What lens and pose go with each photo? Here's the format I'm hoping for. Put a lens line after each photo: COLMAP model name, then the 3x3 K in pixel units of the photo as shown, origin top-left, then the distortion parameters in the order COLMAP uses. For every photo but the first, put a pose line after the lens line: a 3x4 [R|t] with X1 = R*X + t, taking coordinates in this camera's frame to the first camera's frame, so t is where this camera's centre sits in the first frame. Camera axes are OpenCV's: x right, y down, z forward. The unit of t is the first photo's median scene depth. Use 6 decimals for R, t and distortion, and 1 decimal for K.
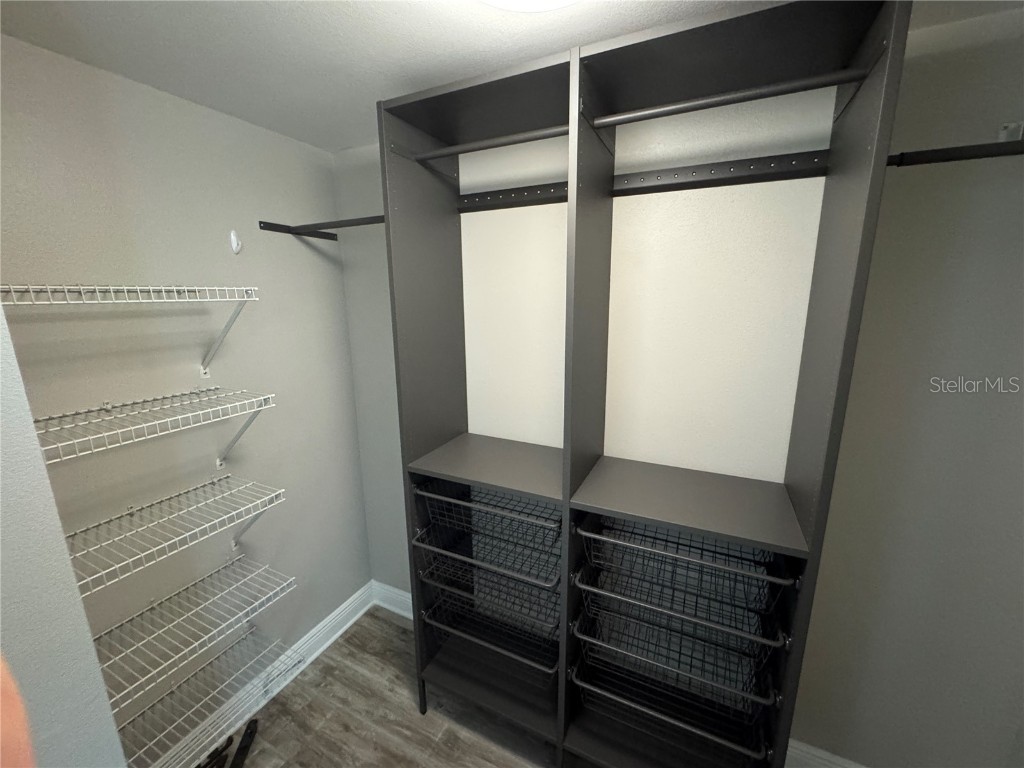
lens RADIAL K [[406.3, 0, 522.6], [0, 406.3, 385.6], [0, 0, 1]] dist [-0.003112, -0.000740]
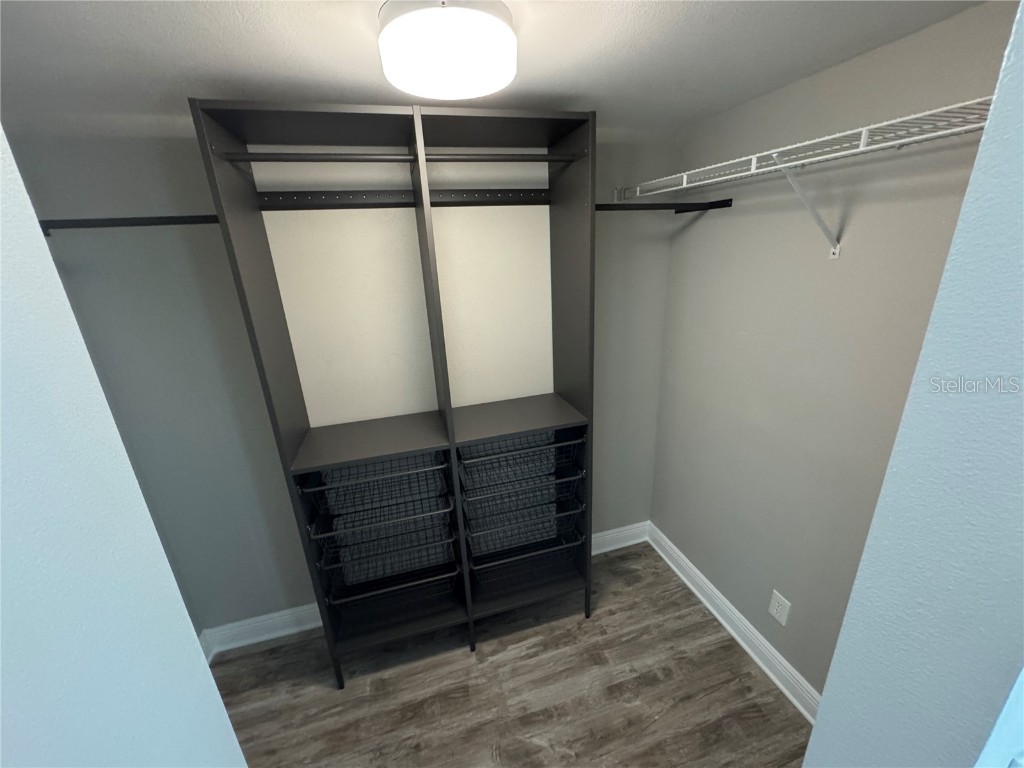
lens RADIAL K [[406.3, 0, 513.9], [0, 406.3, 382.9], [0, 0, 1]] dist [-0.003112, -0.000740]
pose [[0.741529, -0.238259, 0.627190, -0.413413], [0.187452, 0.971166, 0.147305, -0.053413], [-0.644202, 0.008338, 0.764810, -0.130544]]
